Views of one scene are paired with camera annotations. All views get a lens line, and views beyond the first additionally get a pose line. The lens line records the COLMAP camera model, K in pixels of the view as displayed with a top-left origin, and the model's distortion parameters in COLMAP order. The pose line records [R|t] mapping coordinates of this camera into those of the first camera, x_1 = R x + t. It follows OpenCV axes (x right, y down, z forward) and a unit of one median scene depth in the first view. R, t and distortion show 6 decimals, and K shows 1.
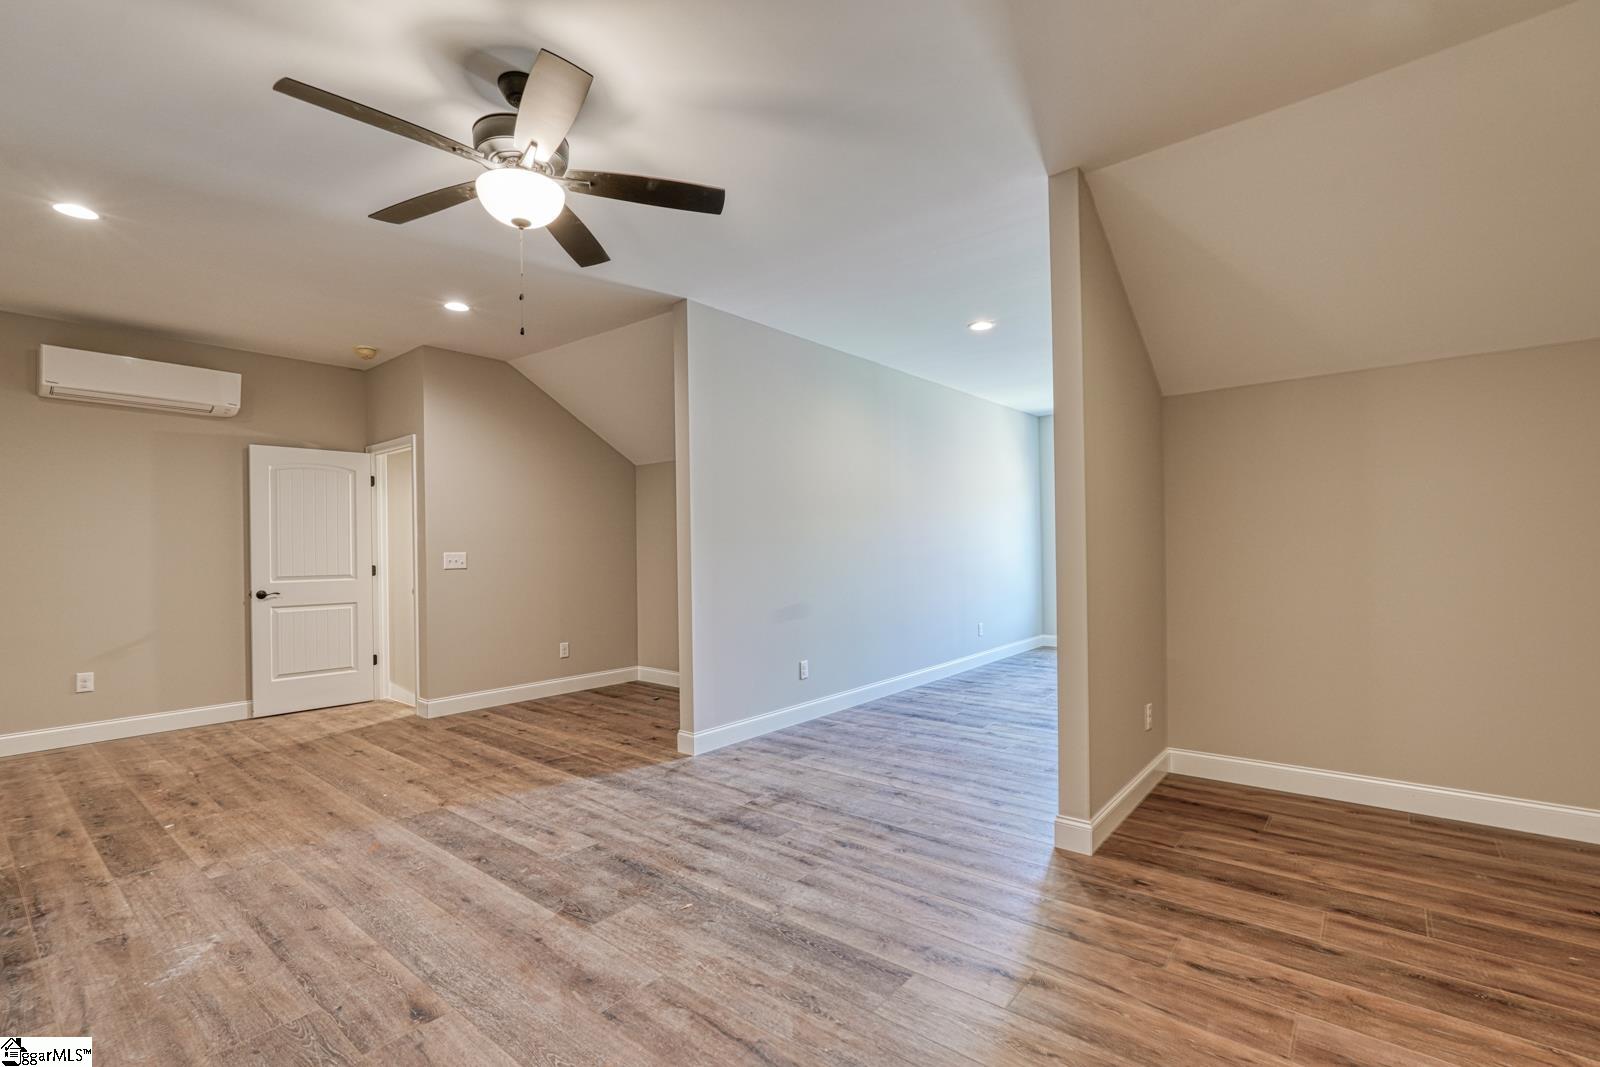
lens RADIAL K [[715.7, 0, 792.3], [0, 715.7, 542.9], [0, 0, 1]] dist [-0.012868, 0.007839]
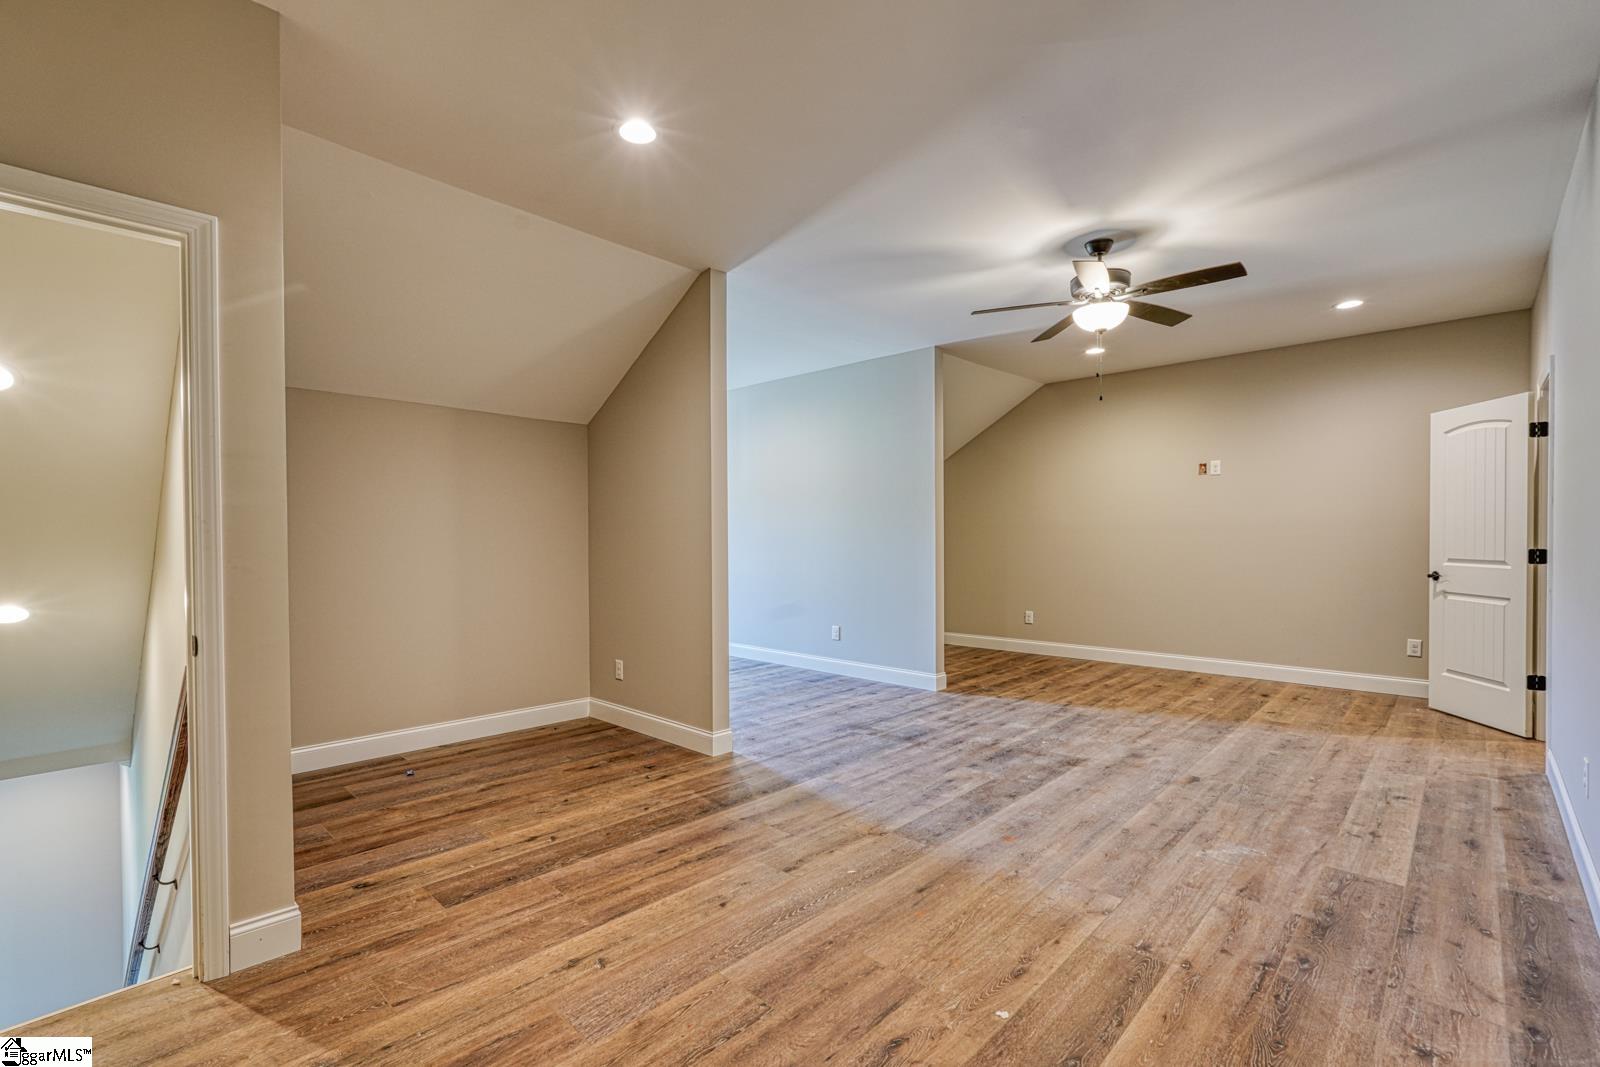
lens RADIAL K [[715.7, 0, 792.3], [0, 715.7, 542.9], [0, 0, 1]] dist [-0.012868, 0.007839]
pose [[0.071944, 0.006054, 0.997390, -1.615733], [-0.003274, 0.999978, -0.005833, 0.032891], [-0.997403, -0.002846, 0.071962, 1.255452]]
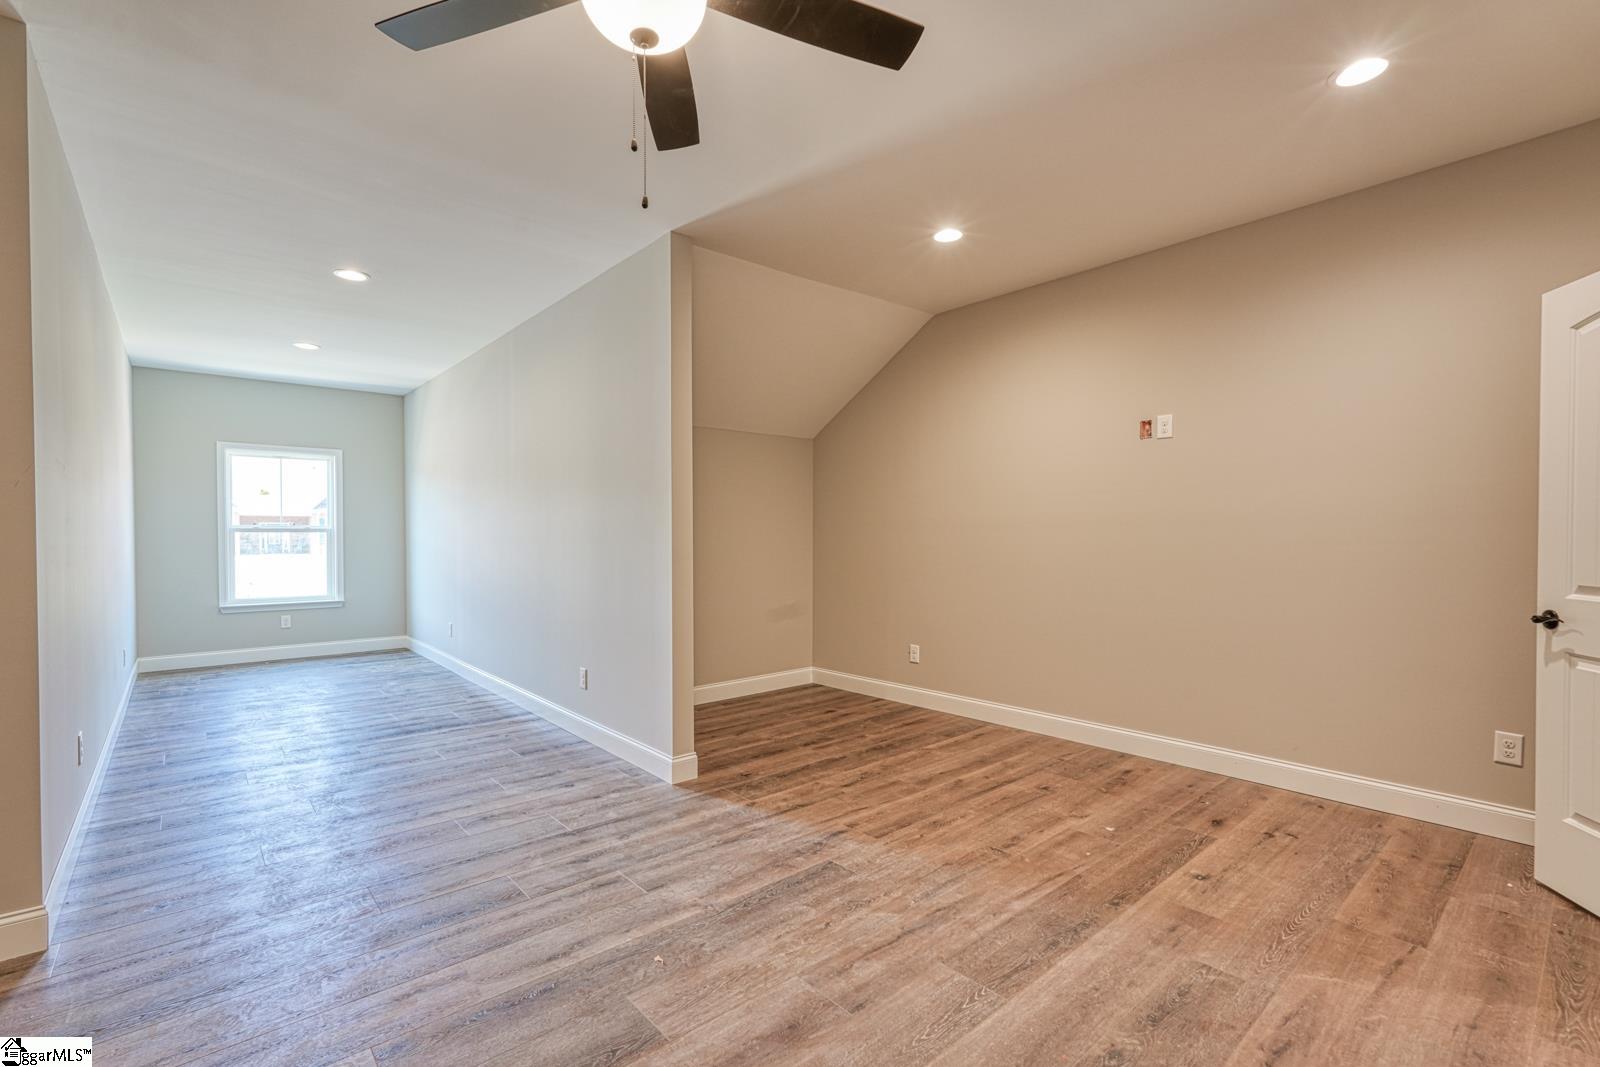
lens RADIAL K [[715.7, 0, 792.3], [0, 715.7, 542.9], [0, 0, 1]] dist [-0.012868, 0.007839]
pose [[0.165508, 0.005652, 0.986192, -0.802212], [-0.009654, 0.999945, -0.004110, 0.017623], [-0.986161, -0.008840, 0.165553, 0.600941]]
